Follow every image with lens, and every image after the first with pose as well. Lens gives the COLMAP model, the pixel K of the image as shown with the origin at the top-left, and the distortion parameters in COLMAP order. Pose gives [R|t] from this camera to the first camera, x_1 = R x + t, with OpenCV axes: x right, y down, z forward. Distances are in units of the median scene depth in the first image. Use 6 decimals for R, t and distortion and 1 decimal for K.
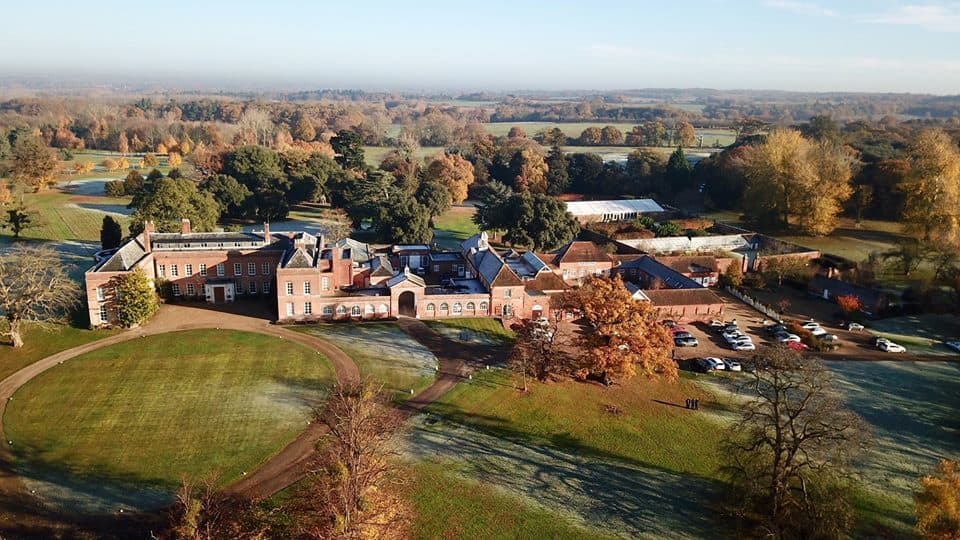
lens RADIAL K [[646.1, 0, 480.0], [0, 646.1, 270.0], [0, 0, 1]] dist [-0.056533, -0.000739]
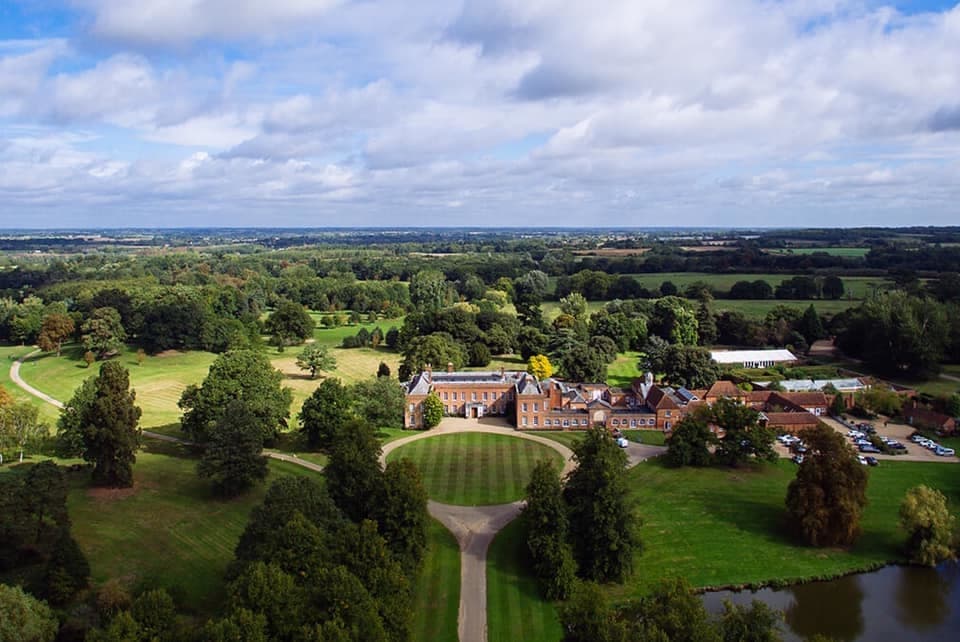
lens RADIAL K [[847.8, 0, 477.4], [0, 847.8, 357.2], [0, 0, 1]] dist [0.001611, 0.000019]
pose [[0.987692, -0.001302, -0.156409, -0.064353], [-0.014363, 0.994985, -0.098983, 0.079502], [0.155754, 0.100012, 0.982720, -0.744080]]
